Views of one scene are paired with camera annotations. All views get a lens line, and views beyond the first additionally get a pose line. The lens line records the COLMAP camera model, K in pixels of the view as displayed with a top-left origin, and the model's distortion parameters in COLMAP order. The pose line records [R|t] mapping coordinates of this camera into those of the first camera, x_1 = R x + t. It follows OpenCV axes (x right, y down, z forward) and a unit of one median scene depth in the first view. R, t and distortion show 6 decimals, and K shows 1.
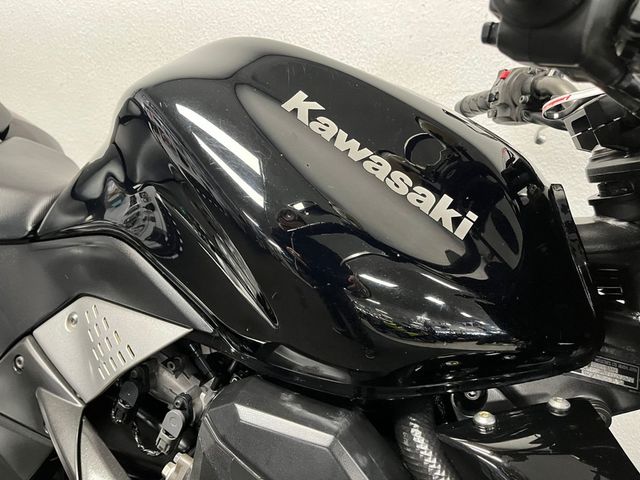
lens RADIAL K [[482.9, 0, 316.9], [0, 482.9, 243.4], [0, 0, 1]] dist [0.078333, -0.105620]
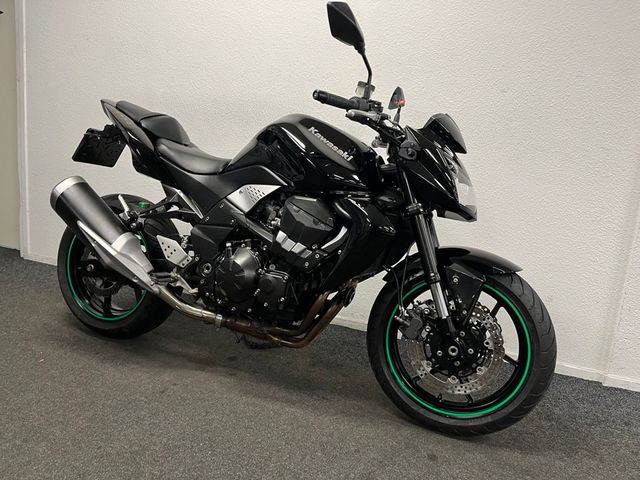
lens RADIAL K [[482.9, 0, 328.0], [0, 482.9, 242.8], [0, 0, 1]] dist [0.078333, -0.105620]
pose [[0.998758, 0.045498, 0.020300, 0.022369], [-0.042185, 0.989071, -0.141278, 0.493106], [-0.026506, 0.140246, 0.989762, -1.174157]]
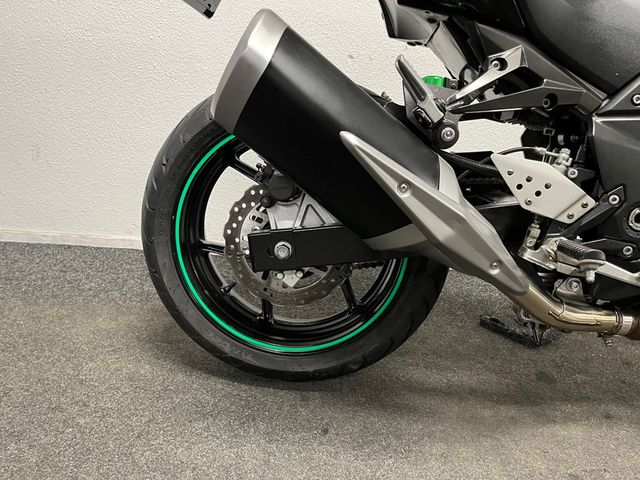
lens RADIAL K [[482.9, 0, 315.8], [0, 482.9, 242.9], [0, 0, 1]] dist [0.078333, -0.105620]
pose [[0.955144, -0.097667, 0.279573, -1.070529], [0.092810, 0.995214, 0.030594, 0.322008], [-0.281223, -0.003275, 0.959637, 0.000099]]
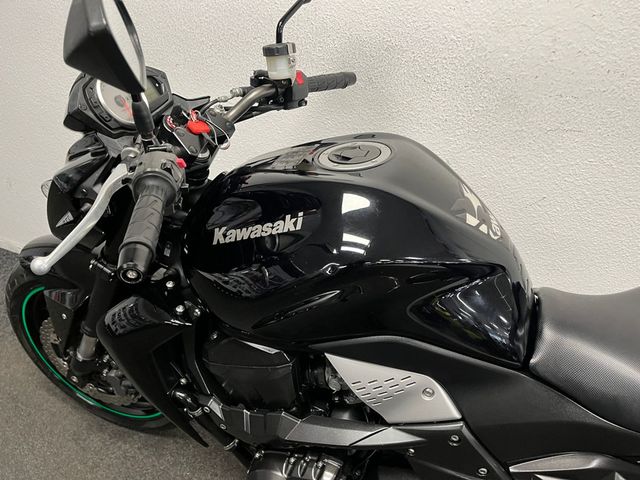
lens RADIAL K [[482.9, 0, 325.1], [0, 482.9, 243.7], [0, 0, 1]] dist [0.078333, -0.105620]
pose [[0.996608, 0.055729, 0.060554, -0.344959], [-0.066561, 0.978566, 0.194879, -0.244007], [-0.048396, -0.198249, 0.978956, -0.151052]]
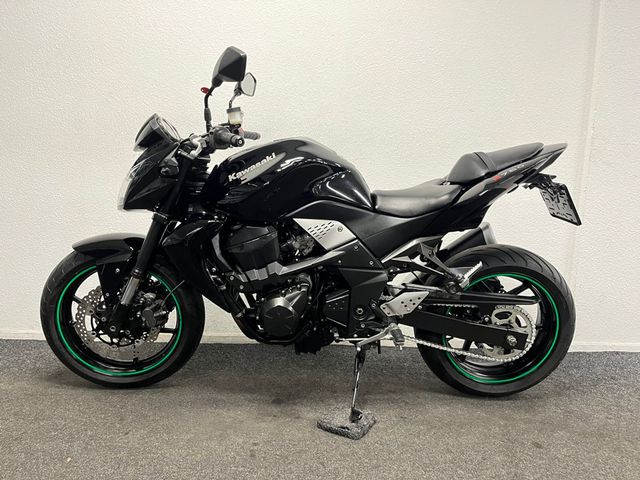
lens RADIAL K [[482.9, 0, 323.4], [0, 482.9, 240.8], [0, 0, 1]] dist [0.078333, -0.105620]
pose [[0.912897, -0.059562, 0.403821, -0.860338], [0.129593, 0.980406, -0.148359, 0.399337], [-0.387072, 0.187768, 0.902728, -0.949687]]
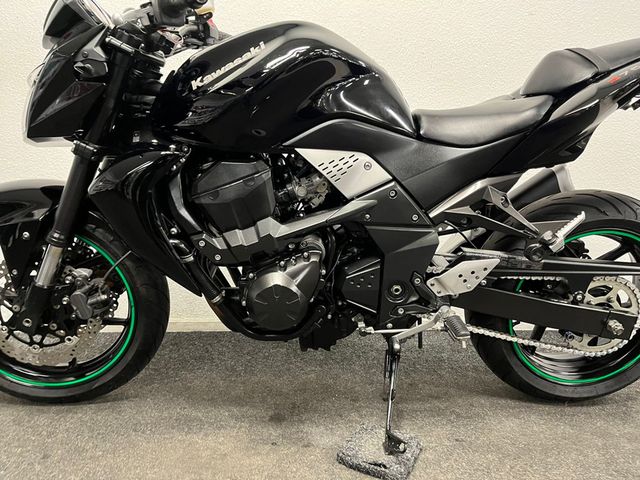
lens RADIAL K [[482.9, 0, 326.5], [0, 482.9, 243.3], [0, 0, 1]] dist [0.078333, -0.105620]
pose [[0.903070, -0.101631, 0.417296, -0.685166], [0.148361, 0.985608, -0.081027, 0.365253], [-0.403055, 0.135083, 0.905151, -0.393452]]
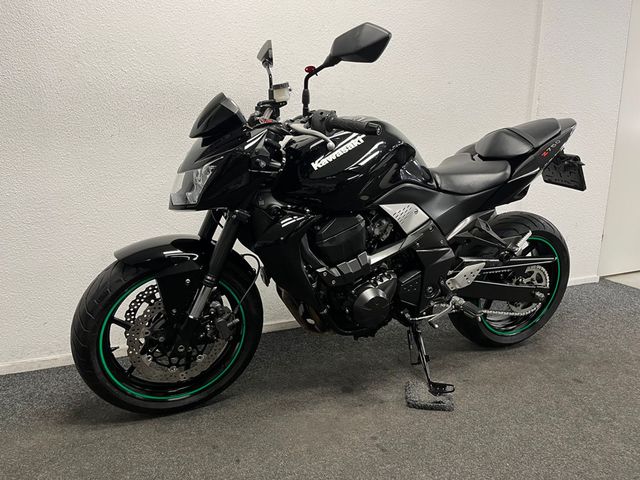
lens RADIAL K [[482.9, 0, 316.5], [0, 482.9, 239.9], [0, 0, 1]] dist [0.078333, -0.105620]
pose [[0.704105, -0.179670, 0.686990, -1.534193], [0.243675, 0.969849, 0.003901, 0.123195], [-0.666977, 0.164655, 0.726657, -0.435299]]
